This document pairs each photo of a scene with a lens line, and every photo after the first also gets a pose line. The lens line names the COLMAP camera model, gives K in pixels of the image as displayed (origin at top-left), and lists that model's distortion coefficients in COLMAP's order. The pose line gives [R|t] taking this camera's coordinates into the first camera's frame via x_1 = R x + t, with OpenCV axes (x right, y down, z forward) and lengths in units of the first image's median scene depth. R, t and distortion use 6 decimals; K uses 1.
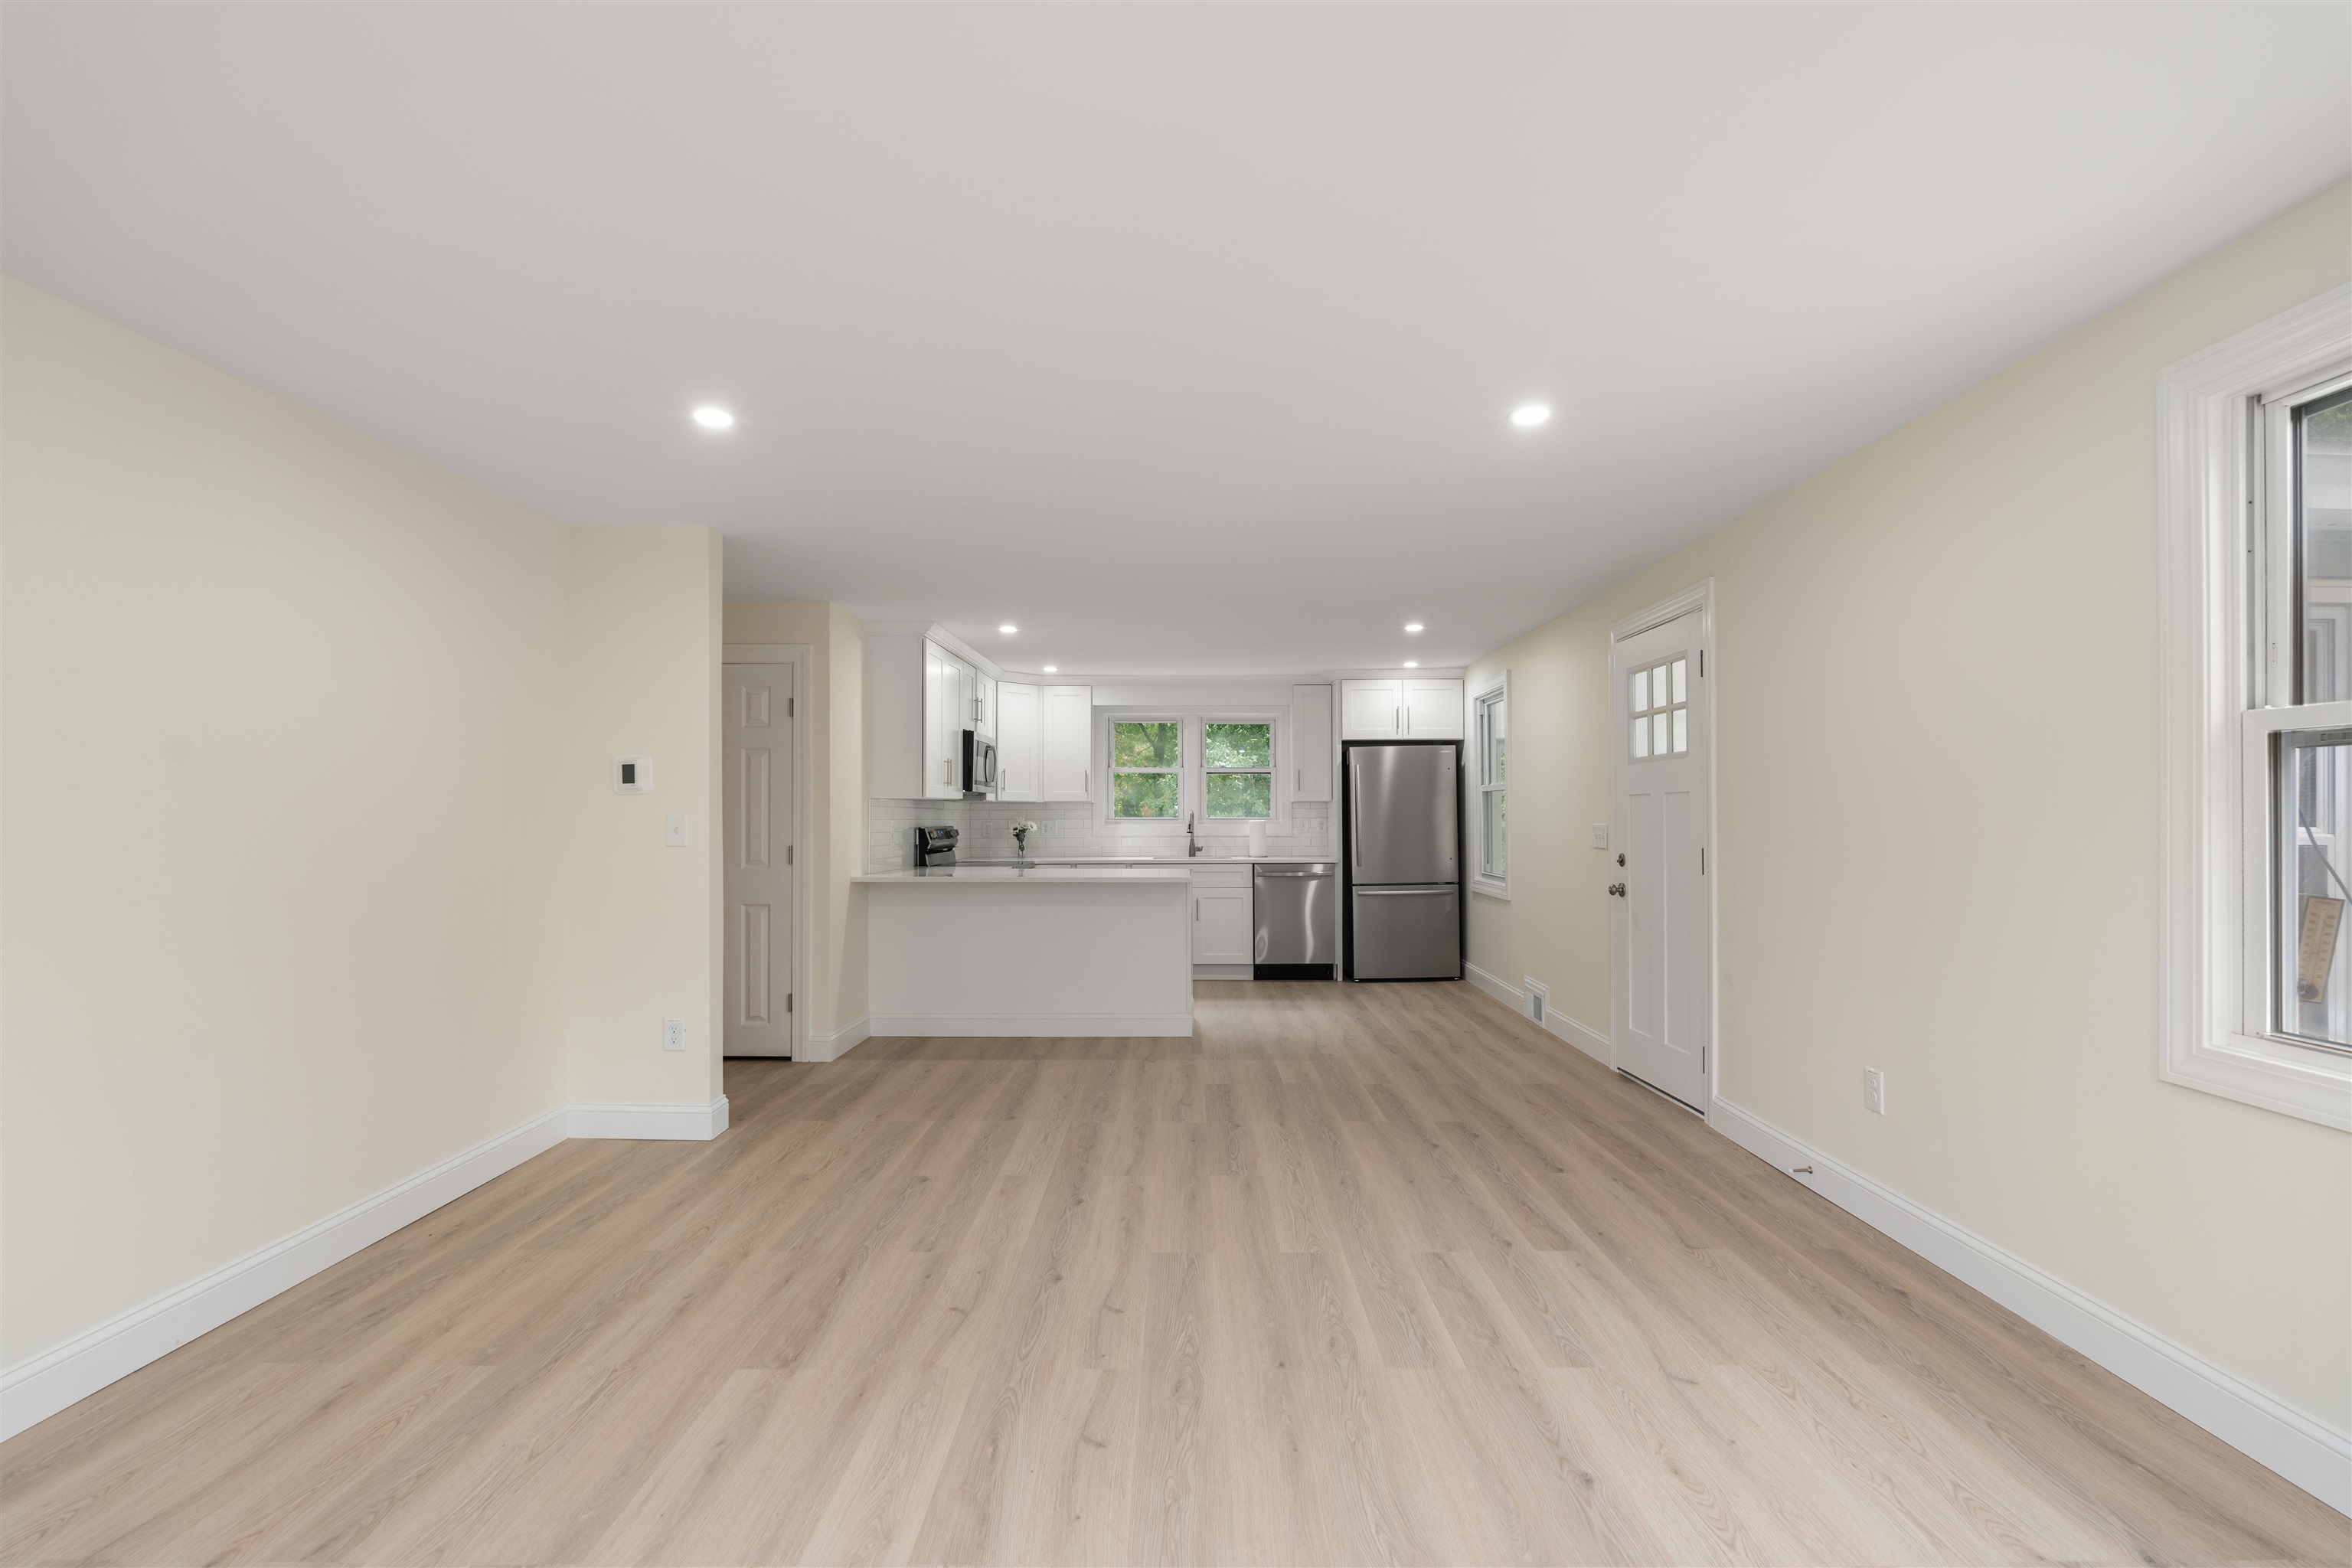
lens RADIAL K [[1042.2, 0, 1190.3], [0, 1042.2, 820.1], [0, 0, 1]] dist [-0.003904, 0.000860]
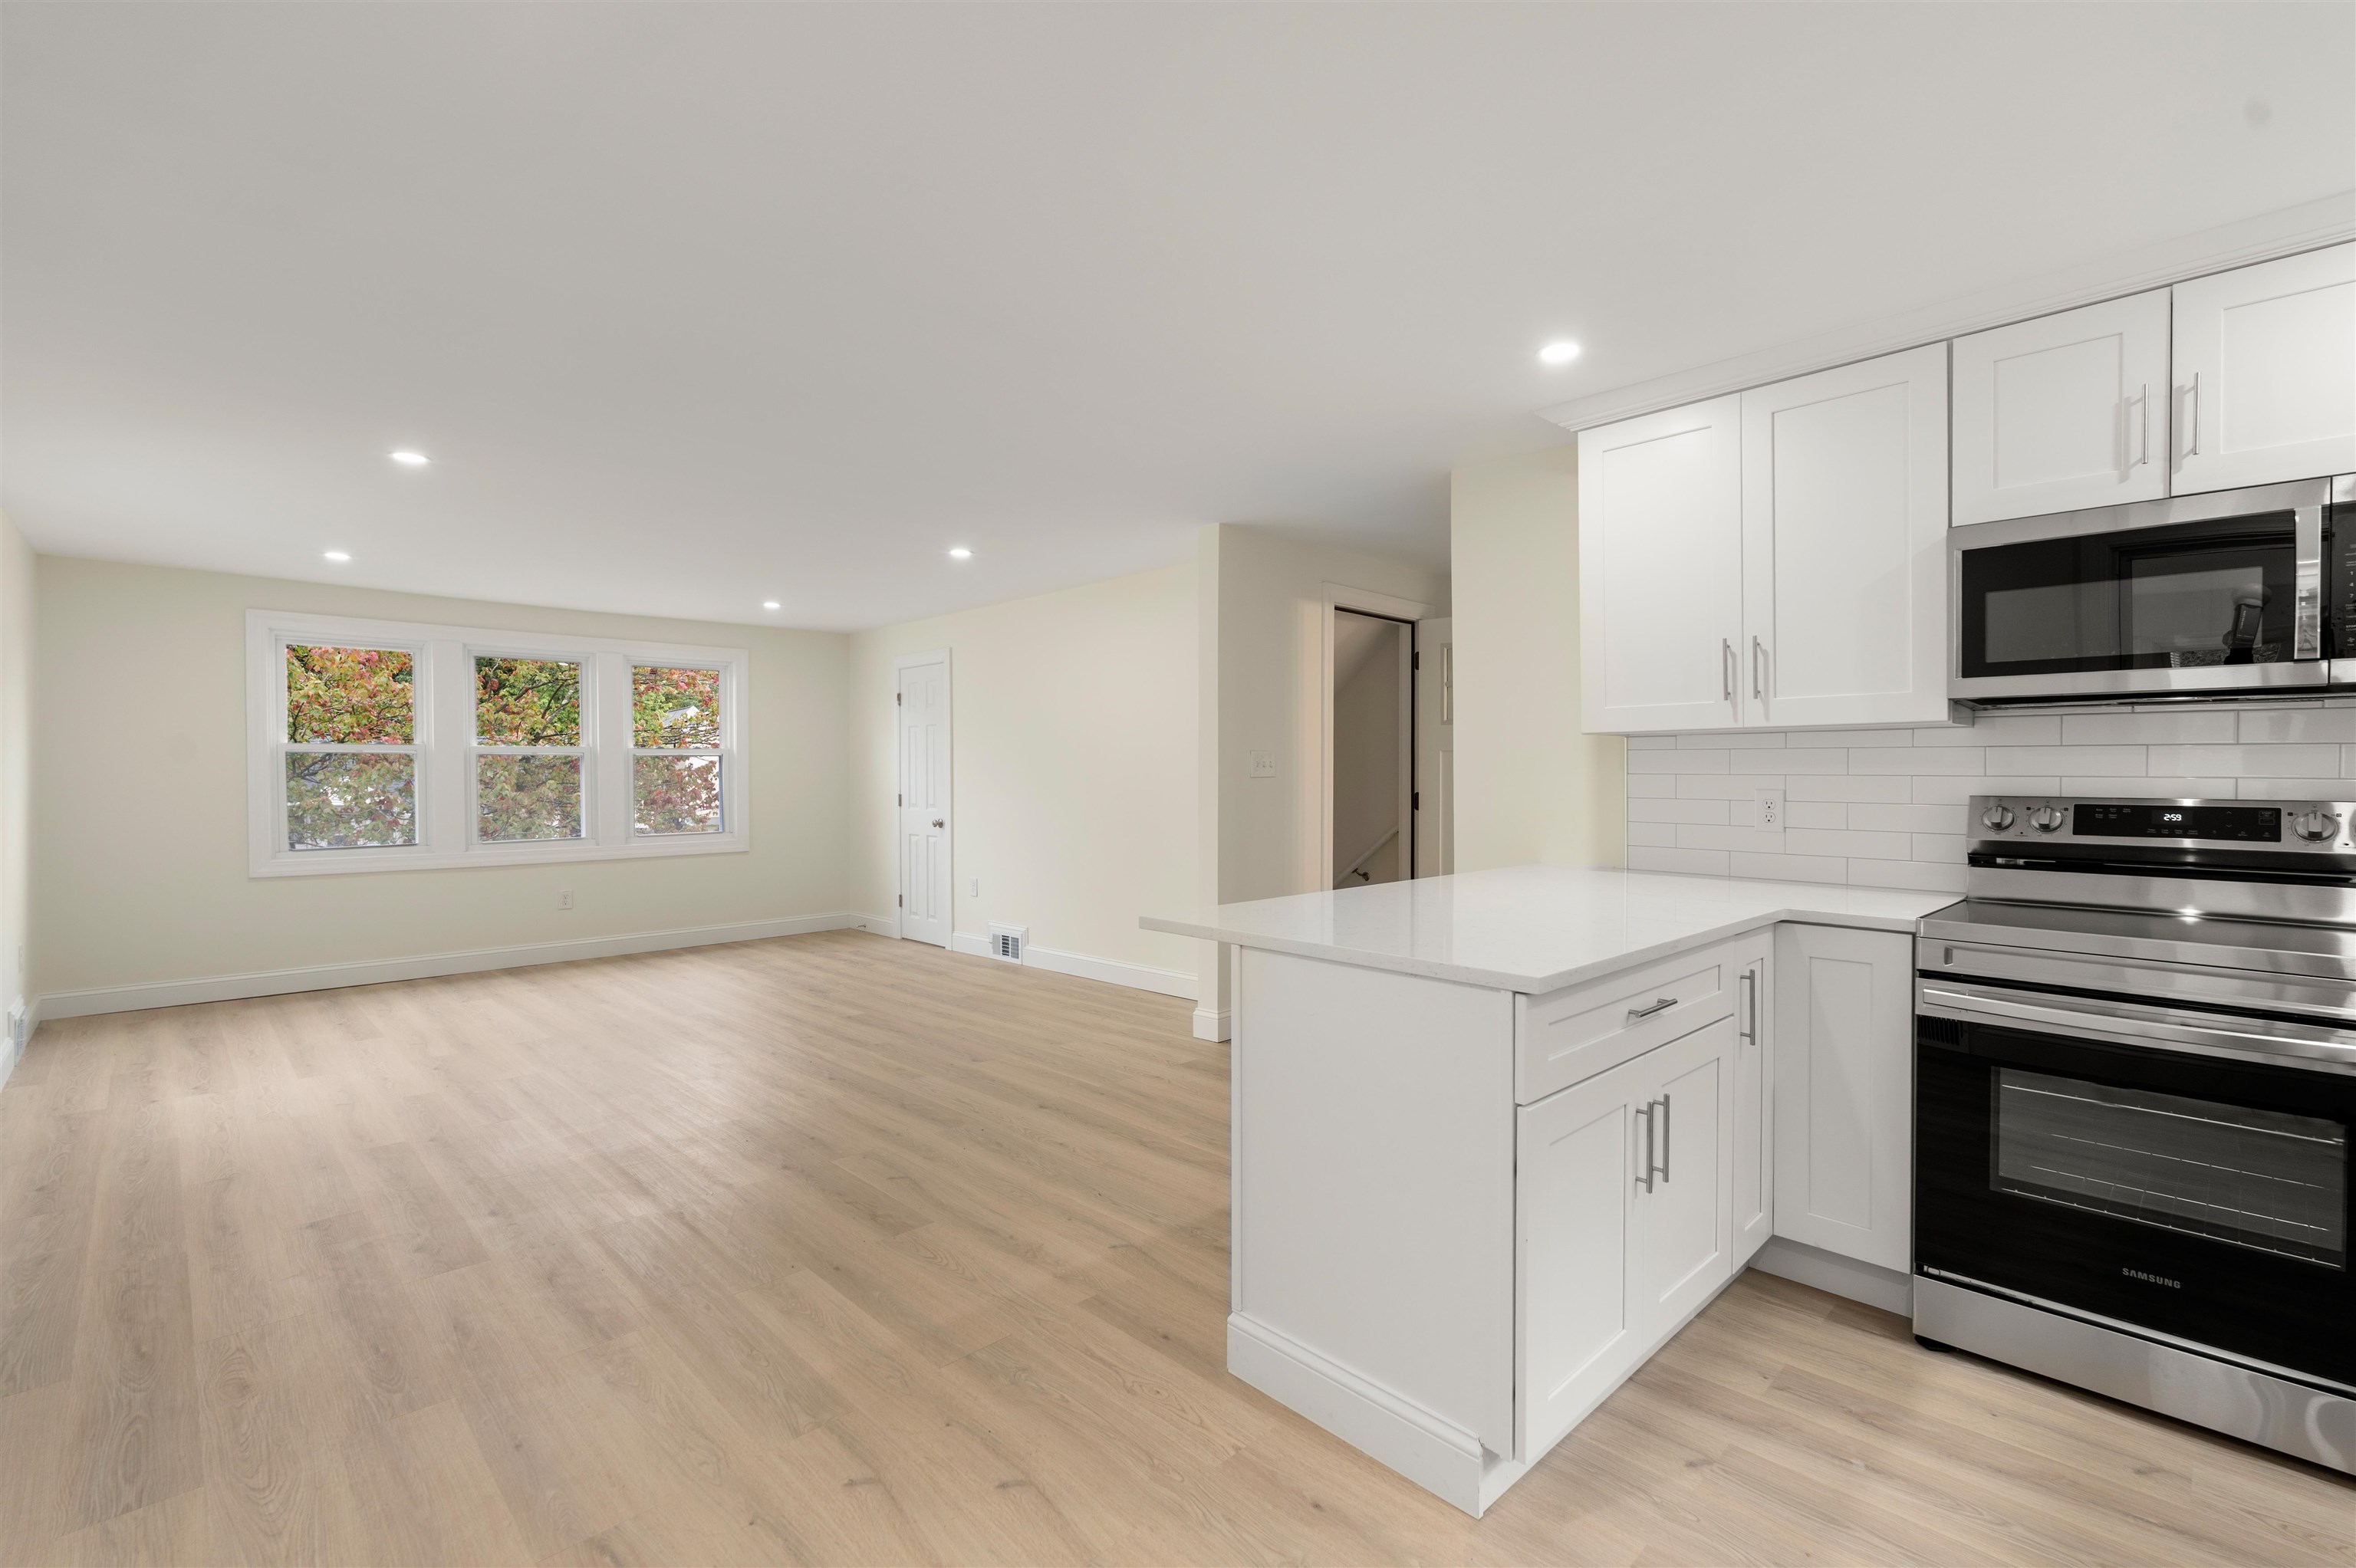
lens RADIAL K [[1043.9, 0, 1183.4], [0, 1043.9, 779.6], [0, 0, 1]] dist [-0.003904, 0.000860]
pose [[-0.712633, 0.011357, -0.701445, 0.317775], [0.002026, 0.999898, 0.014131, -0.007903], [0.701534, 0.008649, -0.712584, 1.478952]]
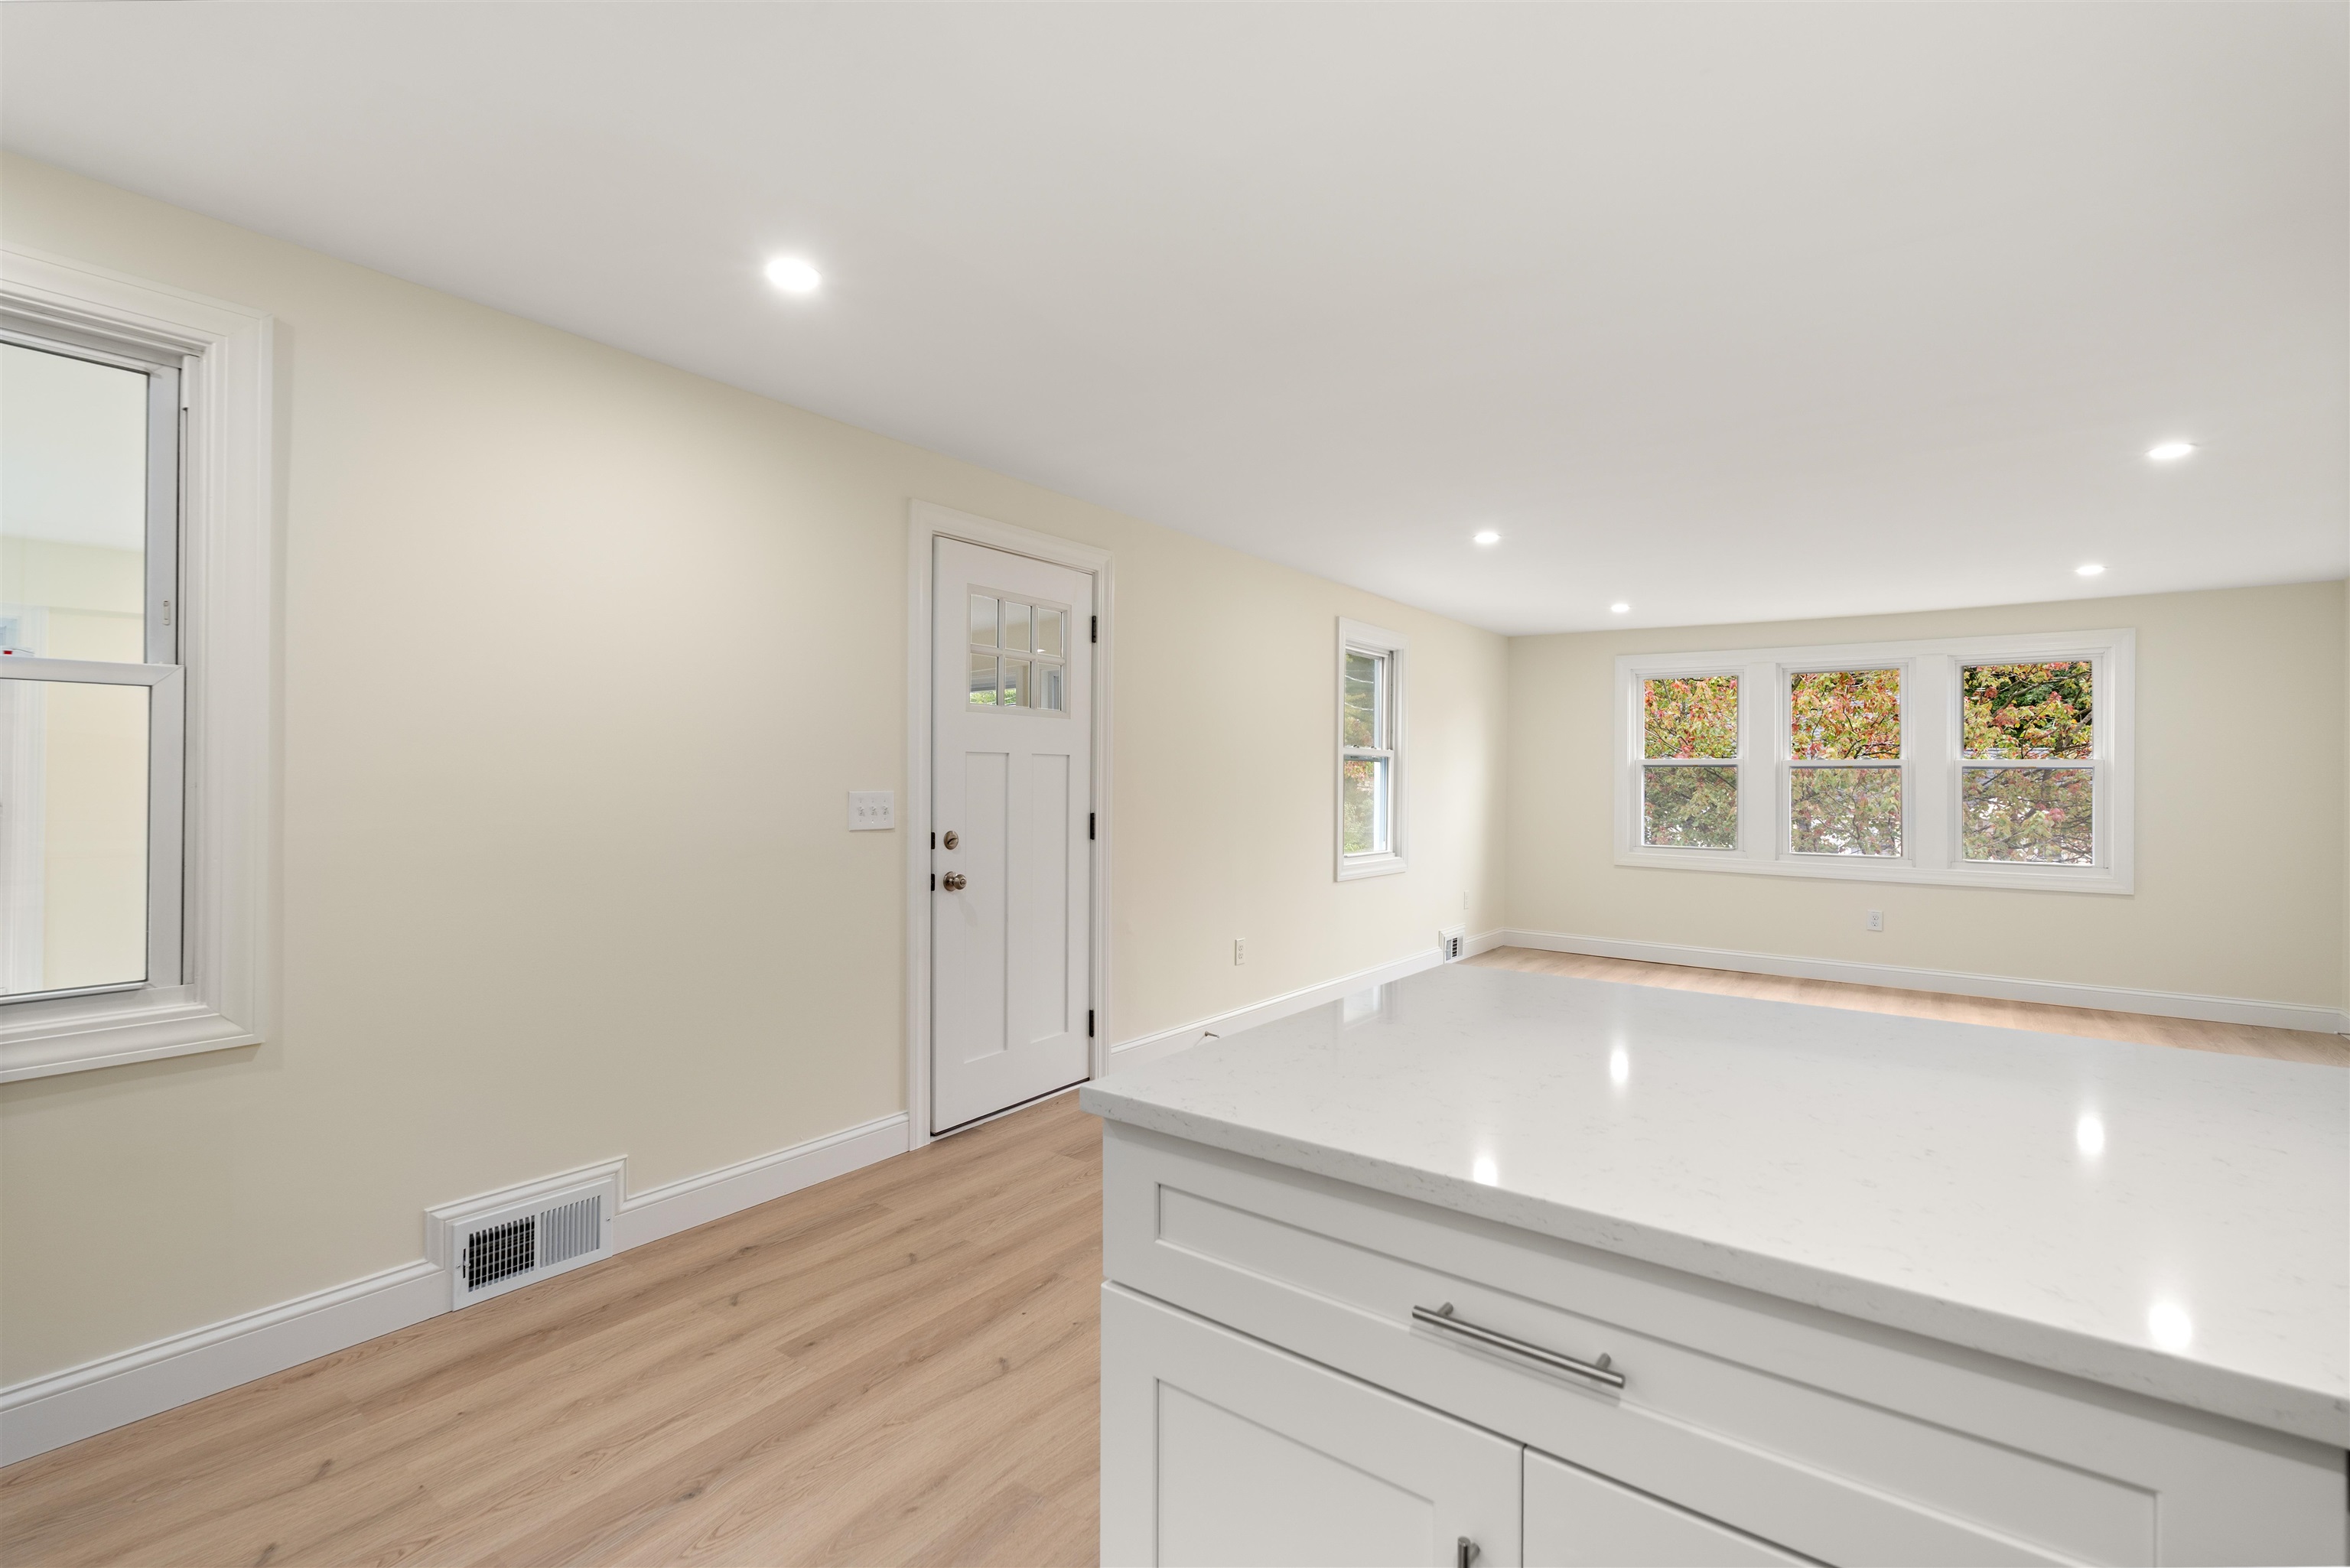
lens RADIAL K [[1041.3, 0, 1172.0], [0, 1041.3, 783.6], [0, 0, 1]] dist [-0.003904, 0.000860]
pose [[-0.804184, -0.000188, 0.594381, -0.139945], [-0.000608, 1.000000, -0.000507, -0.001361], [-0.594381, -0.000769, -0.804183, 1.524103]]
